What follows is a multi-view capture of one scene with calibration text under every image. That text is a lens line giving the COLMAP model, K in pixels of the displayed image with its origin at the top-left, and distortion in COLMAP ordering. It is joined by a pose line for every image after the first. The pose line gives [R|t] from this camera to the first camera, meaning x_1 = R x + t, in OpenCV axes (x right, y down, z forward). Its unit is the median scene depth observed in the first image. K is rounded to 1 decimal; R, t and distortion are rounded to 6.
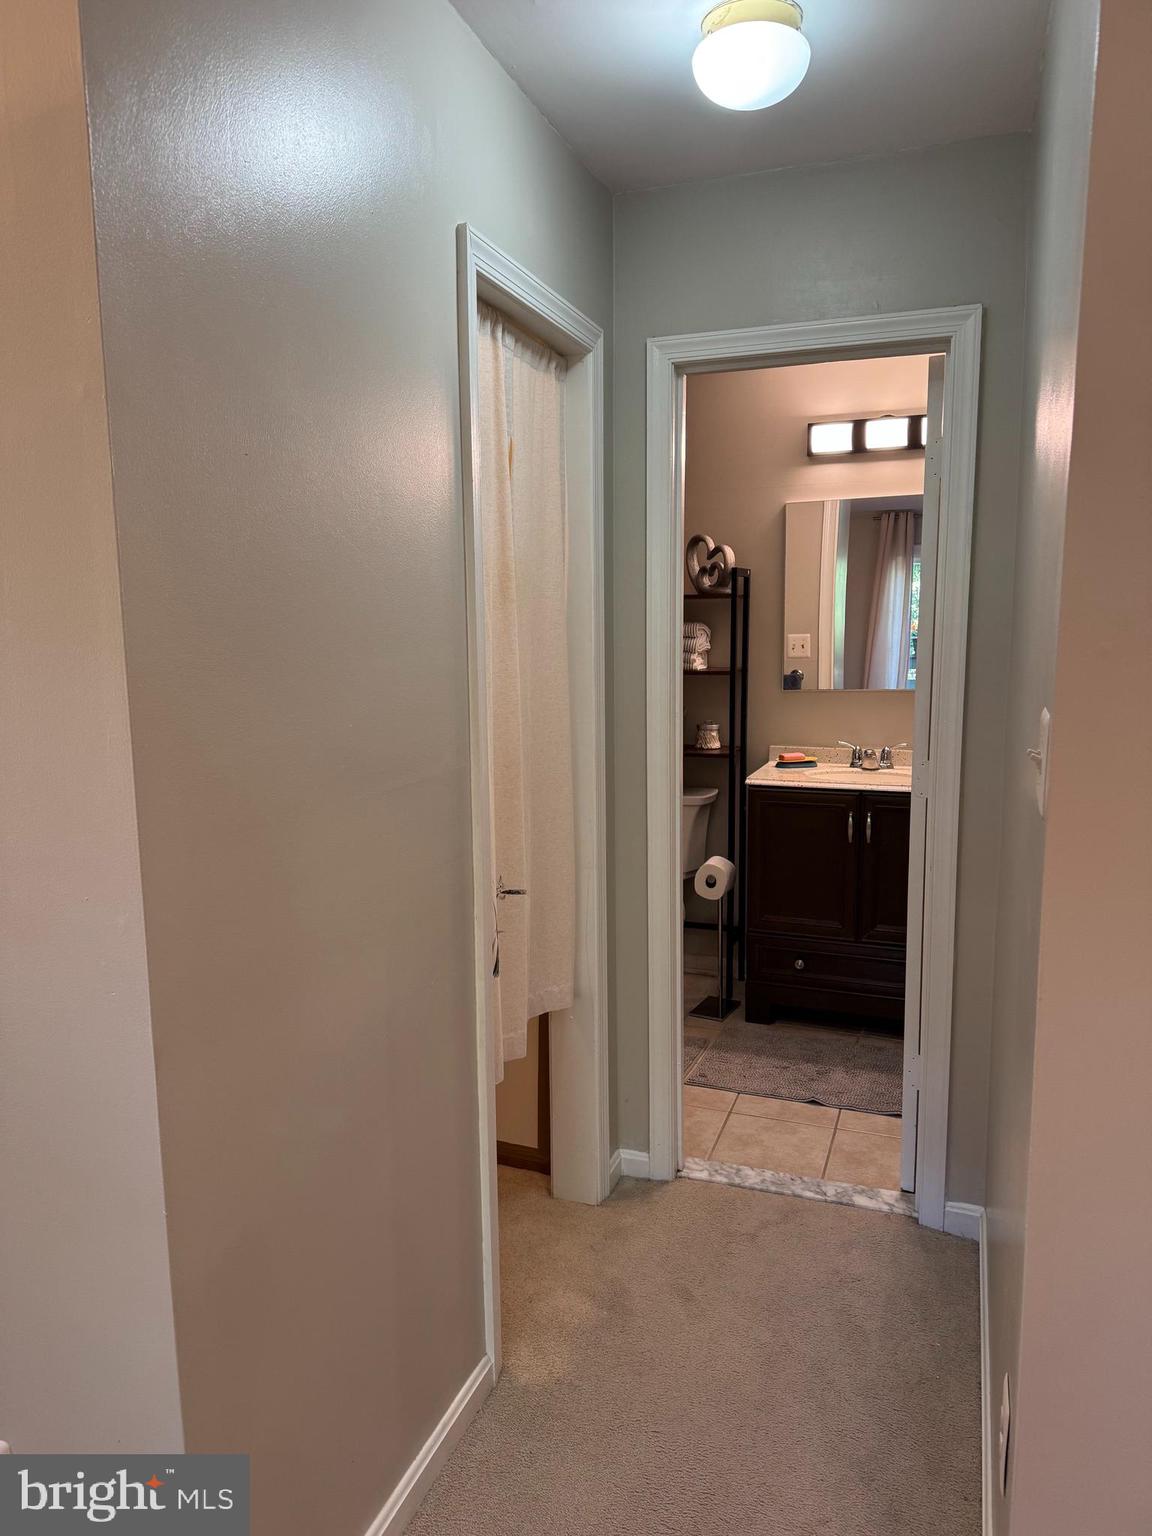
lens RADIAL K [[1098.6, 0, 573.7], [0, 1098.6, 787.8], [0, 0, 1]] dist [0.159549, -0.207523]
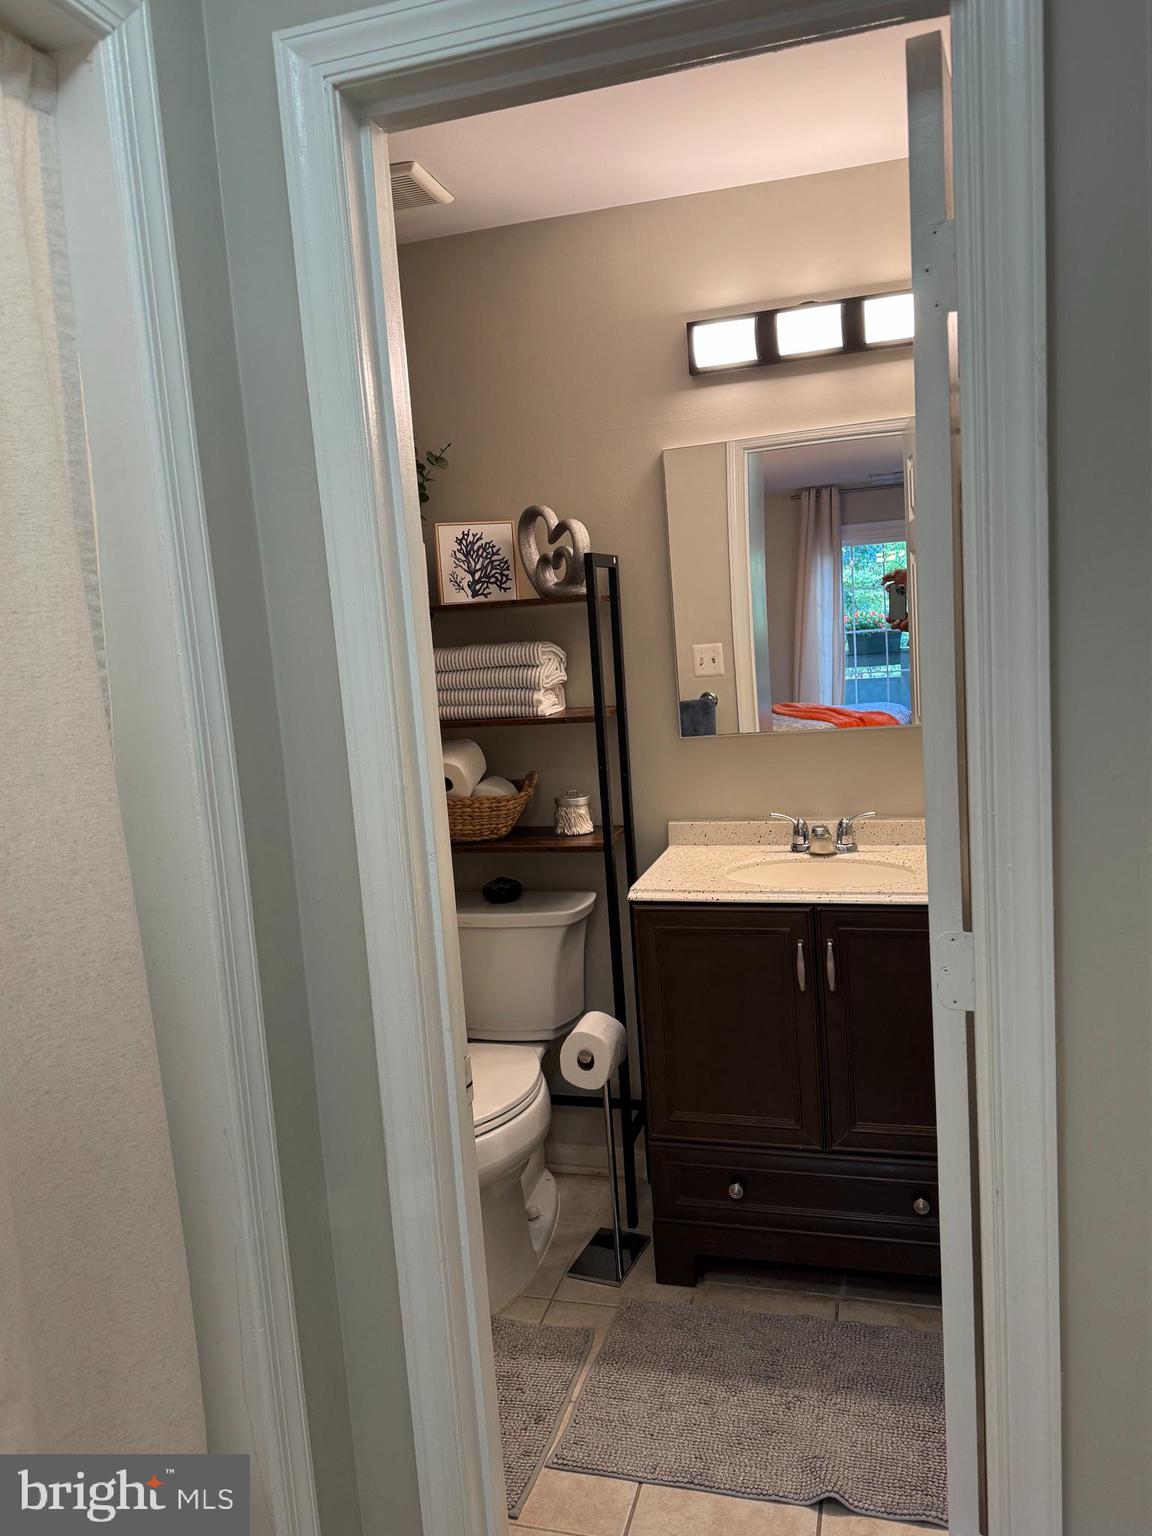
lens RADIAL K [[1113.4, 0, 574.4], [0, 1113.4, 775.2], [0, 0, 1]] dist [0.168490, -0.315587]
pose [[0.996021, -0.066201, 0.059659, 0.088931], [0.067403, 0.997557, -0.018370, -0.060480], [-0.058297, 0.022318, 0.998050, 0.361158]]
